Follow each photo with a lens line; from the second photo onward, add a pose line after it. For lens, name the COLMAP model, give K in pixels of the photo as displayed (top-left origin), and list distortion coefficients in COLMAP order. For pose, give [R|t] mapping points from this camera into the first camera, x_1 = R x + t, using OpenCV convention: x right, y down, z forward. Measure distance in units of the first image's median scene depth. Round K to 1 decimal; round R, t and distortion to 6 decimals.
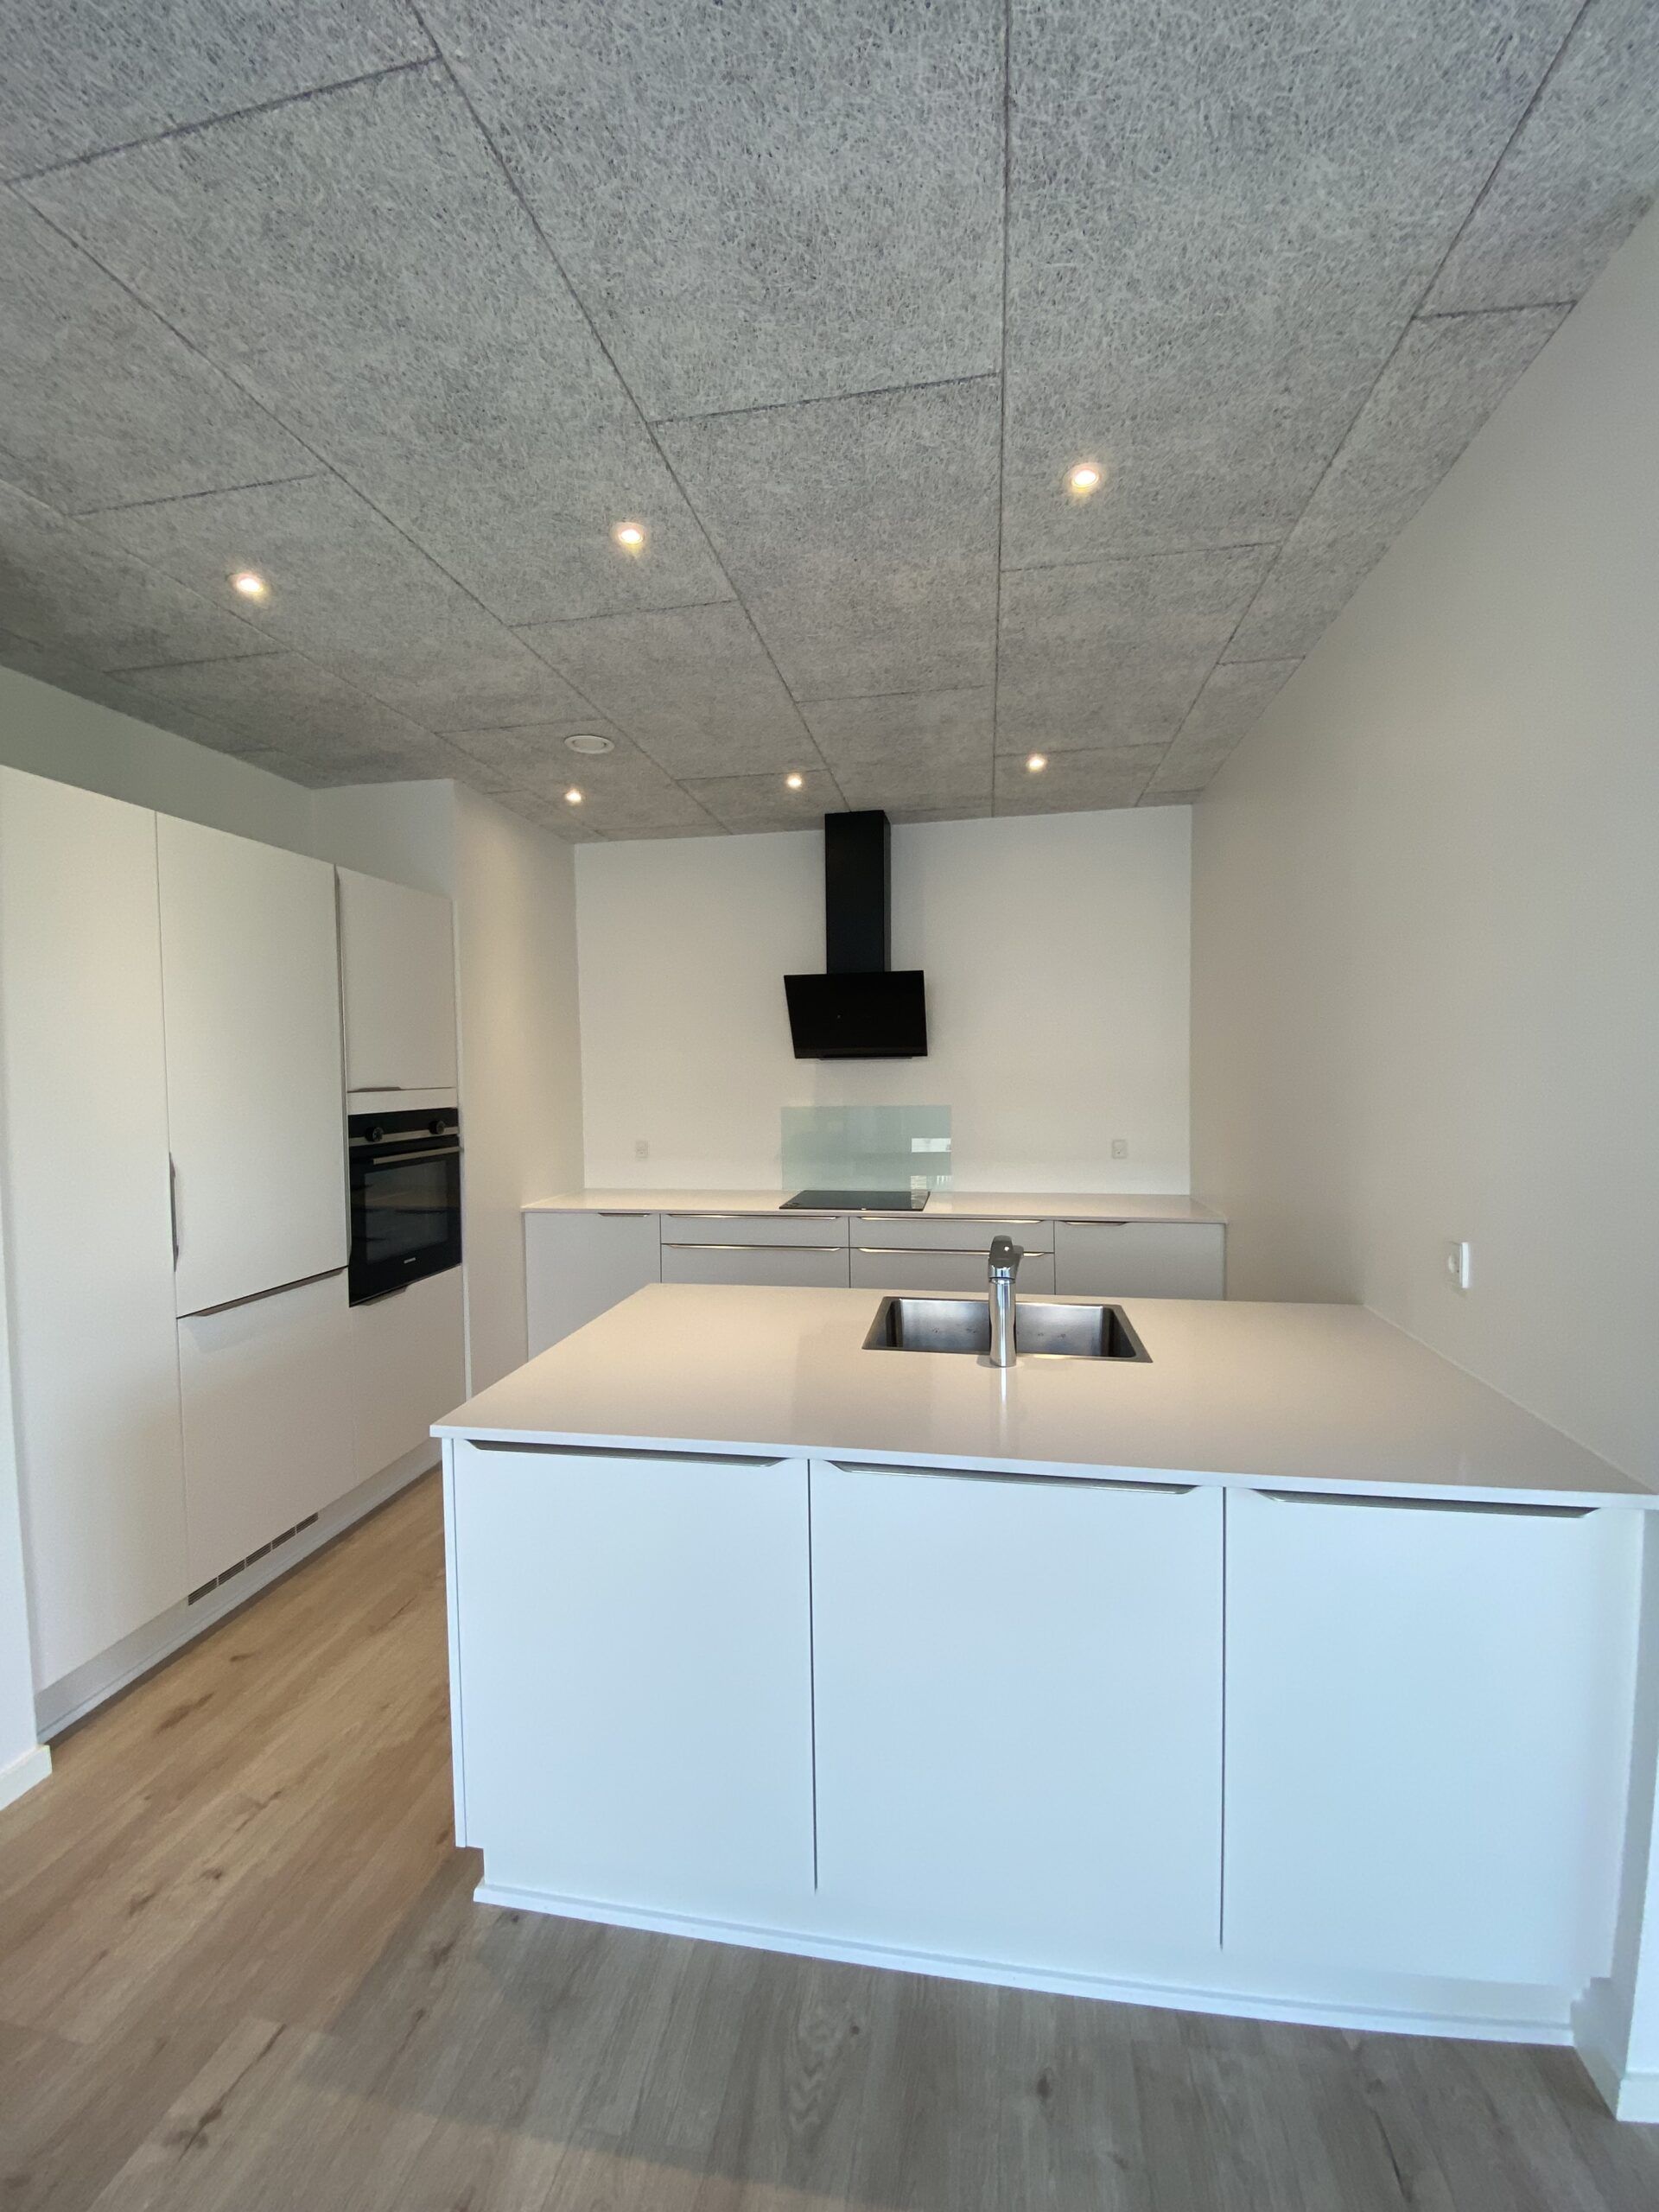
lens RADIAL K [[908.6, 0, 829.5], [0, 908.6, 1106.0], [0, 0, 1]] dist [0.001307, -0.000122]
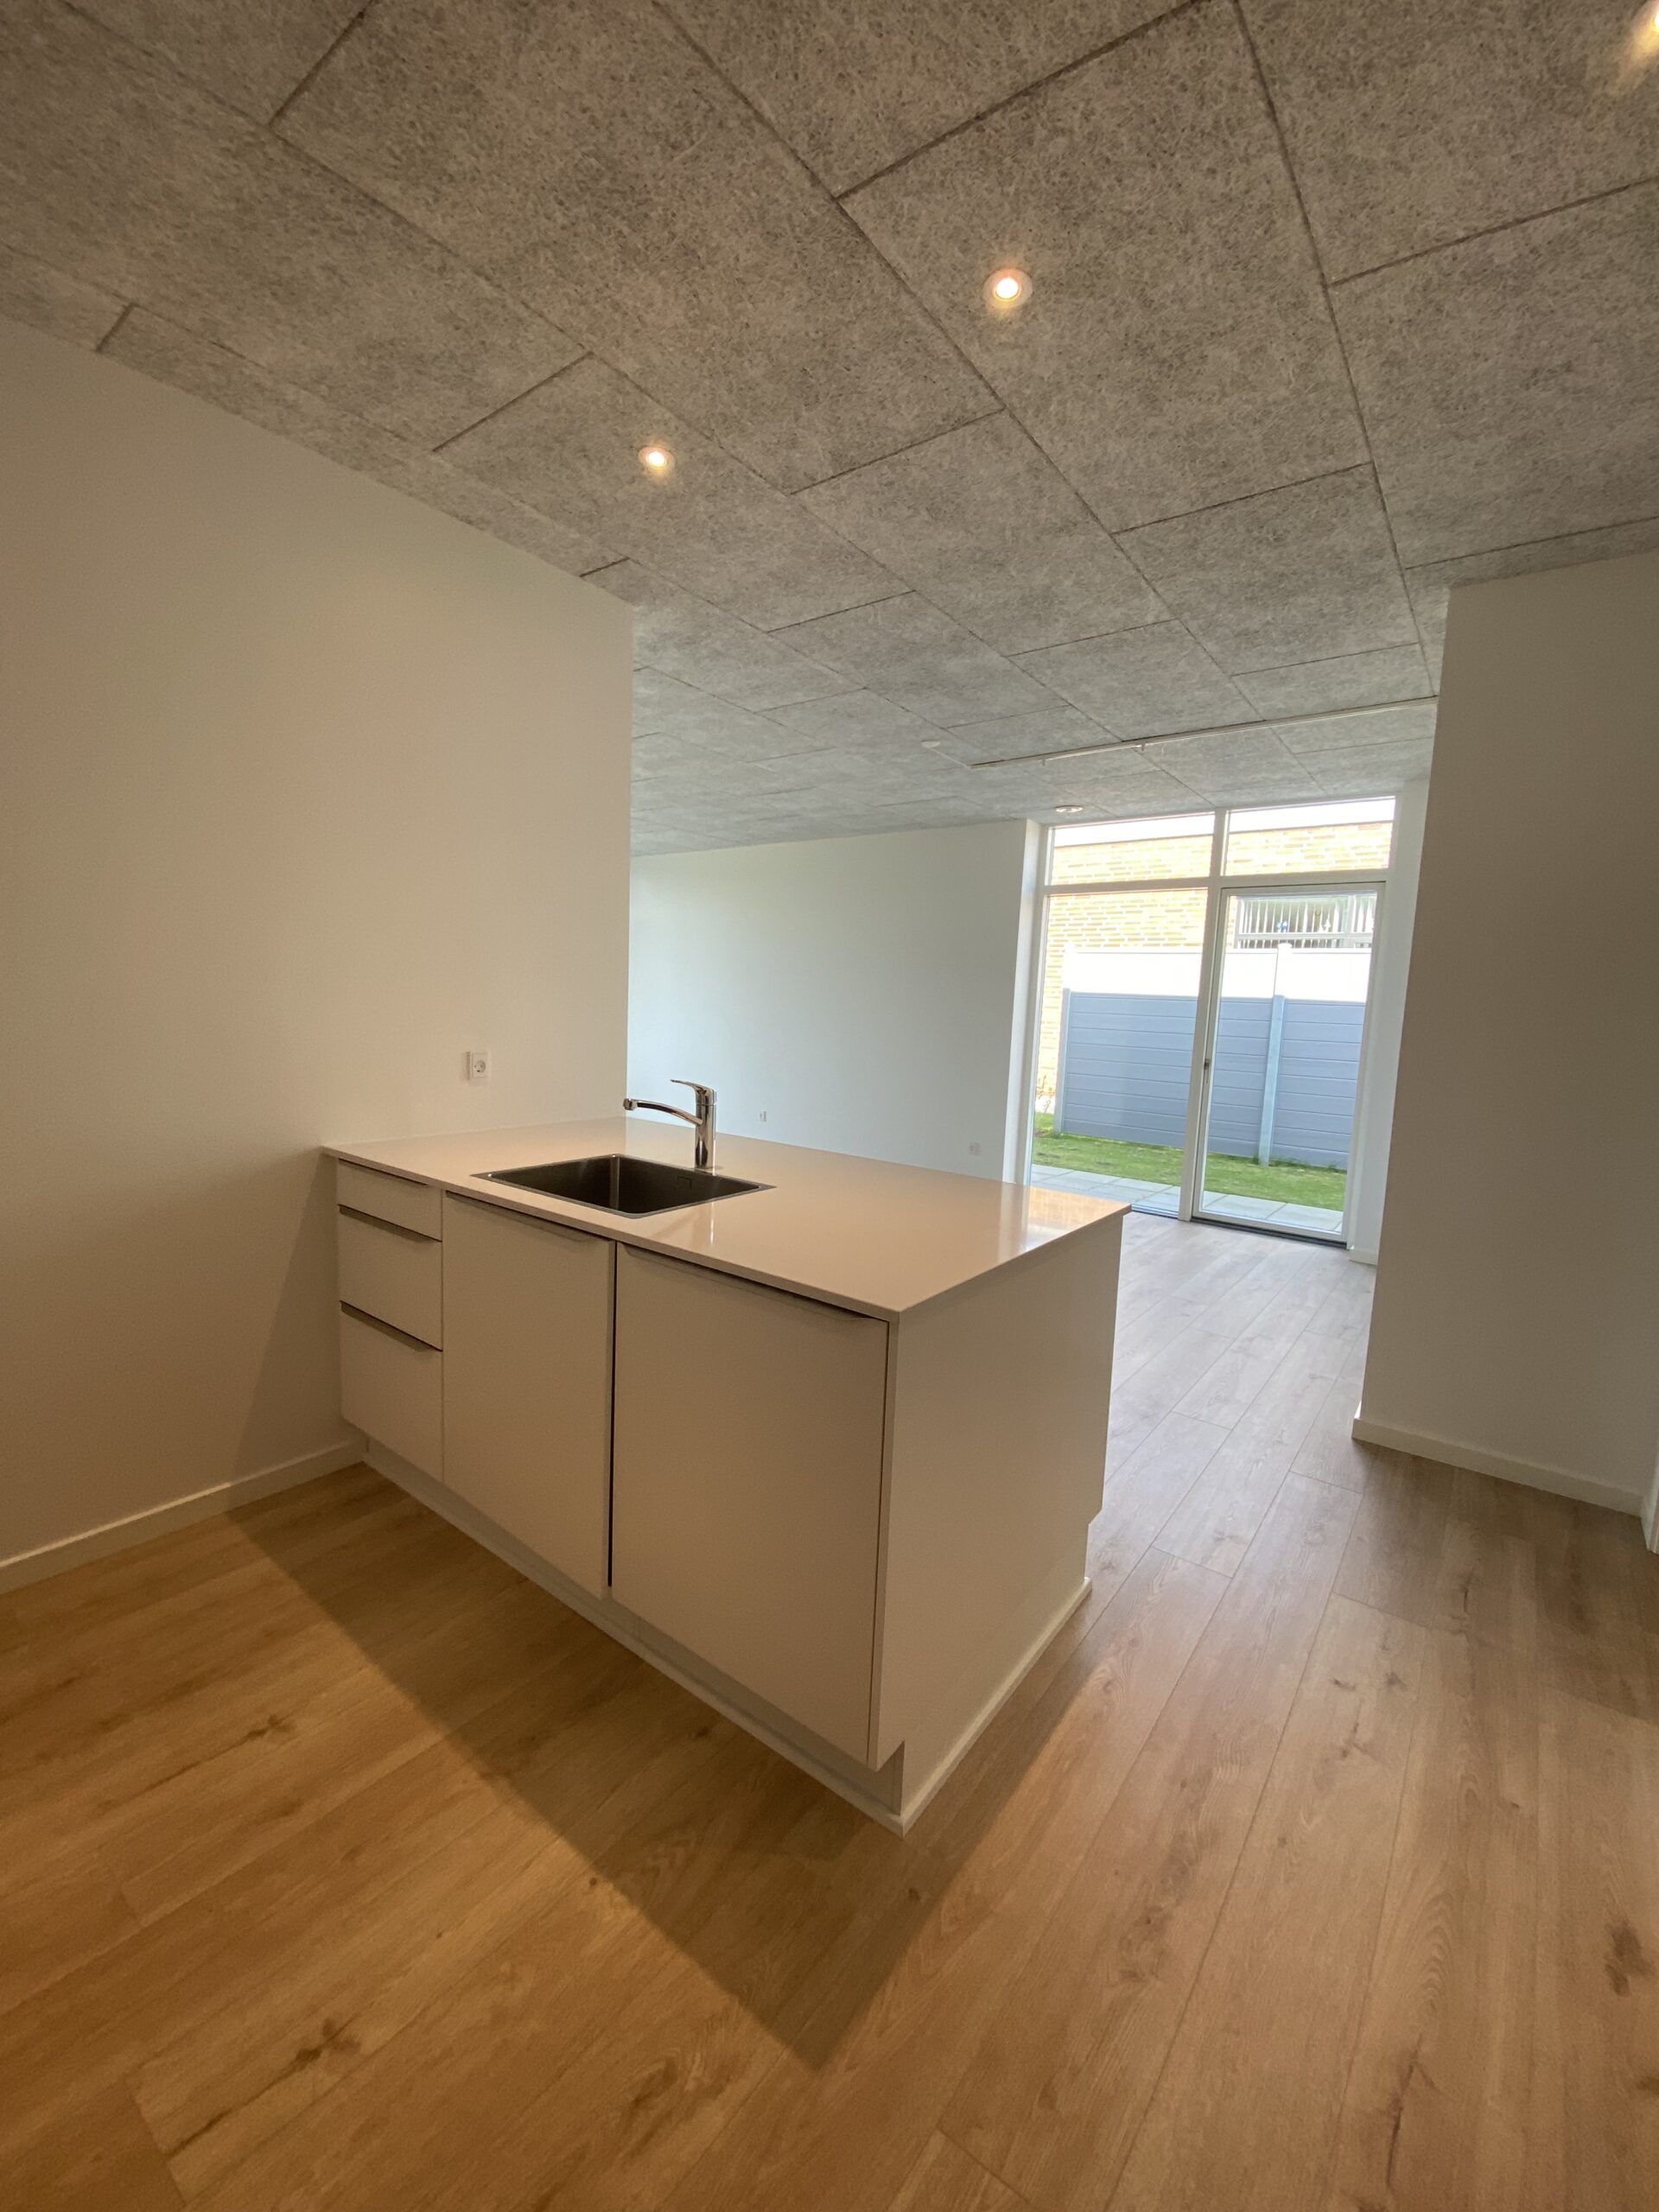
lens RADIAL K [[908.6, 0, 829.5], [0, 908.6, 1106.0], [0, 0, 1]] dist [0.001307, -0.000122]
pose [[-0.883857, -0.076552, 0.461451, -0.350021], [-0.006028, 0.988299, 0.152408, 0.001195], [-0.467718, 0.131925, -0.873977, 1.280740]]
